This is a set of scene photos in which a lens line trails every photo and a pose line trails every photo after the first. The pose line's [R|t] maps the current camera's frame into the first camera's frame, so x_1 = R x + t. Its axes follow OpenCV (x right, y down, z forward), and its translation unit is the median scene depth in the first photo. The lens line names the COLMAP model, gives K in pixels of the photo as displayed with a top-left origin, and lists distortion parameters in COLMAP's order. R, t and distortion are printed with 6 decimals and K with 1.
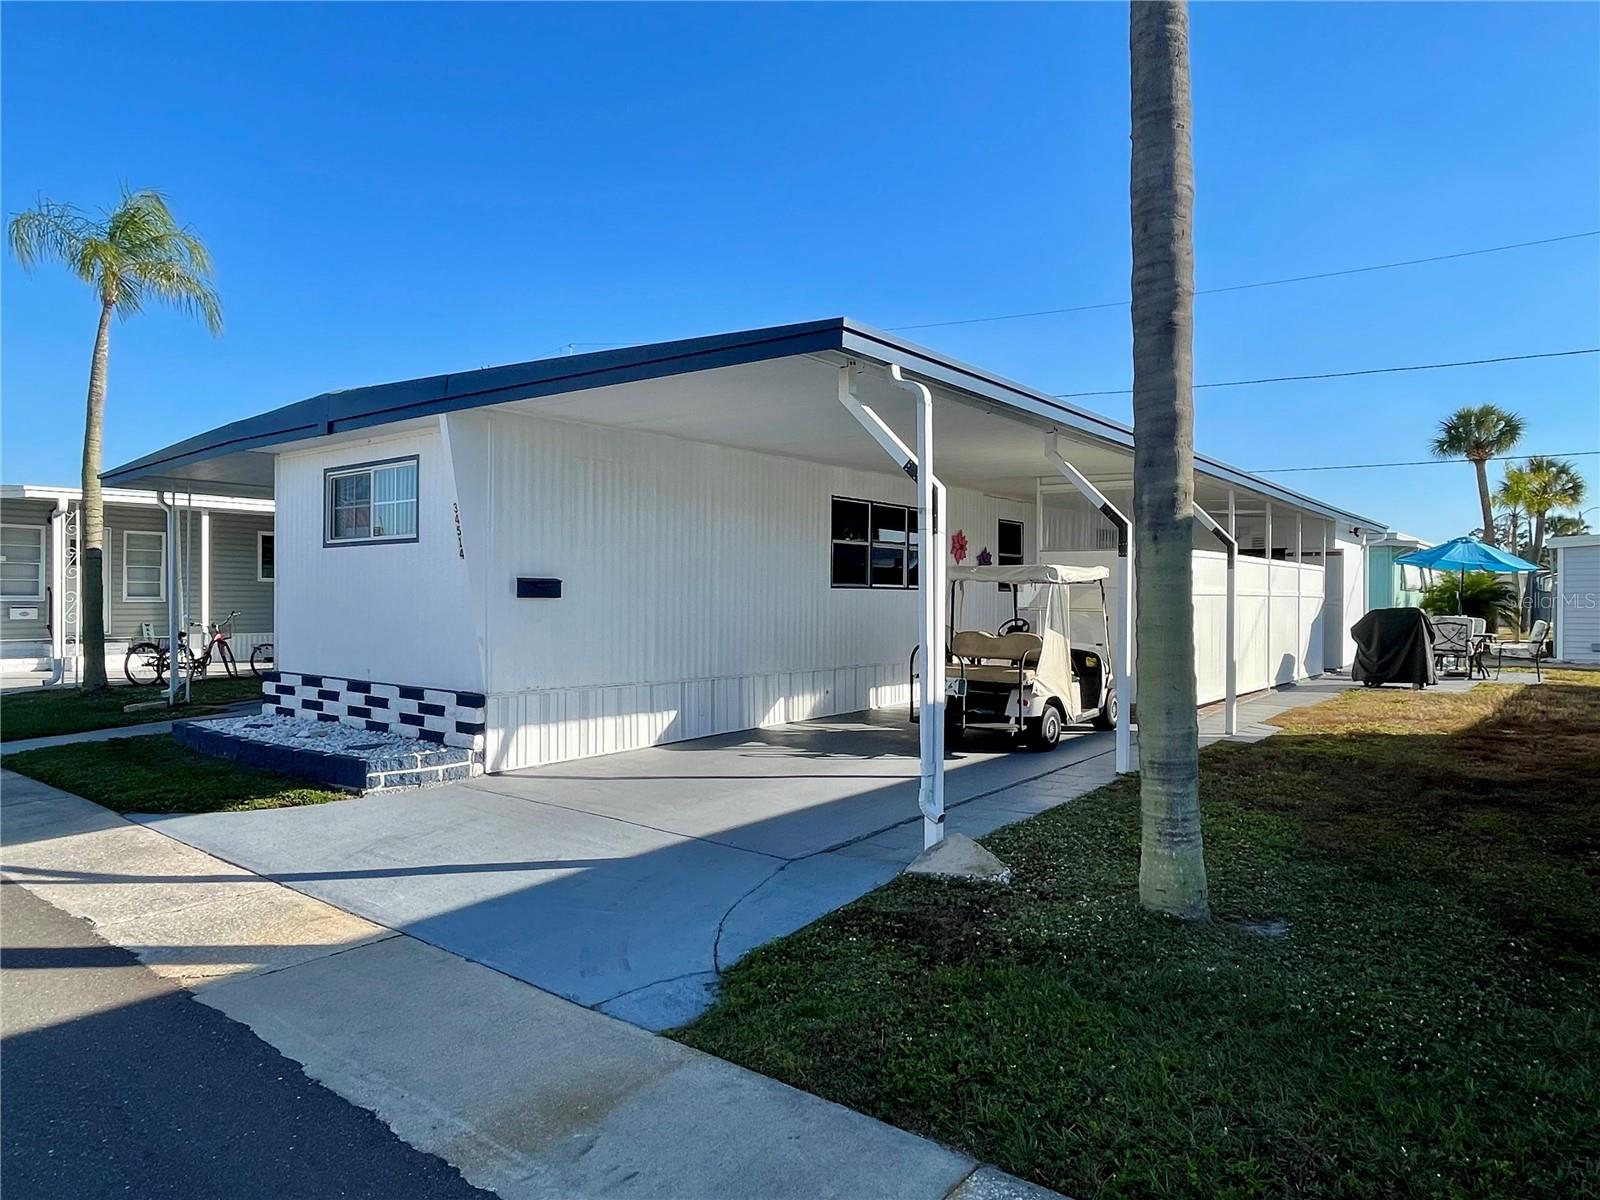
lens RADIAL K [[997.6, 0, 790.9], [0, 997.6, 599.6], [0, 0, 1]] dist [-0.001633, -0.002371]
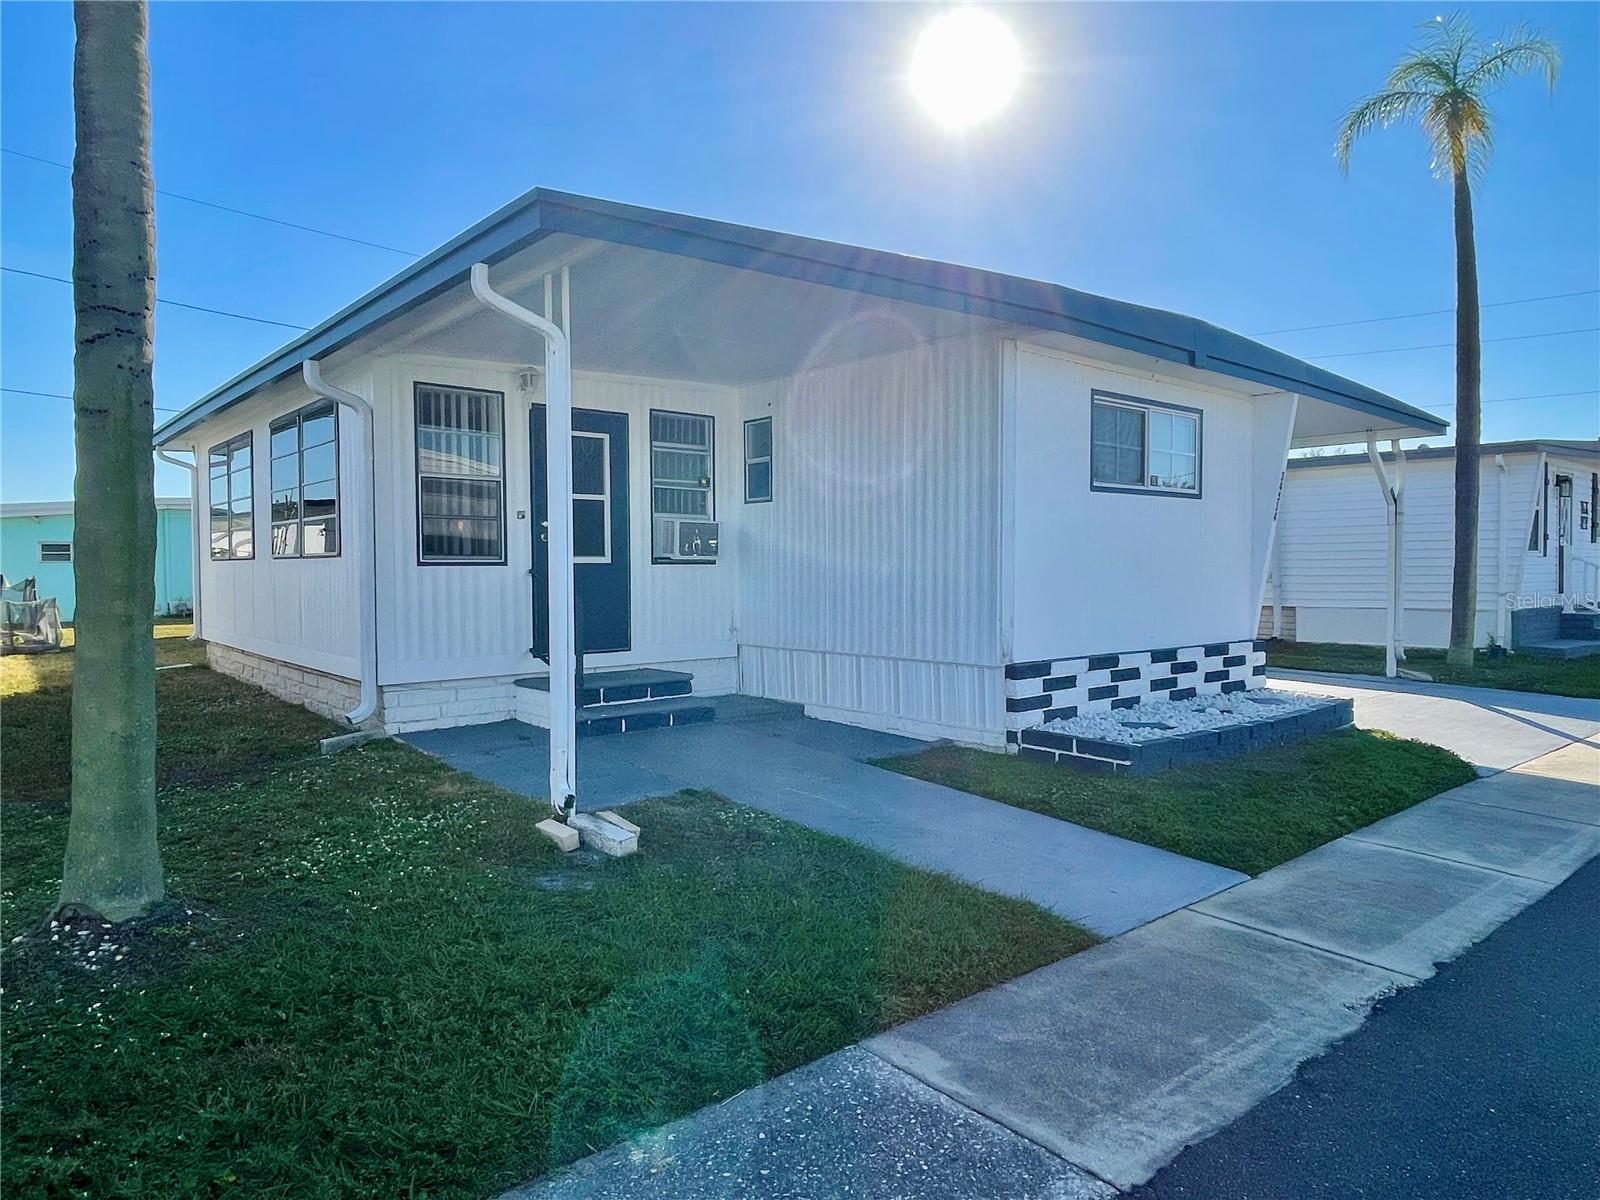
lens RADIAL K [[997.6, 0, 790.6], [0, 997.6, 595.4], [0, 0, 1]] dist [-0.001633, -0.002371]
pose [[0.205930, -0.037482, 0.977849, -1.332047], [0.003704, 0.999289, 0.037524, -0.000801], [-0.978560, -0.004106, 0.205922, 1.113749]]
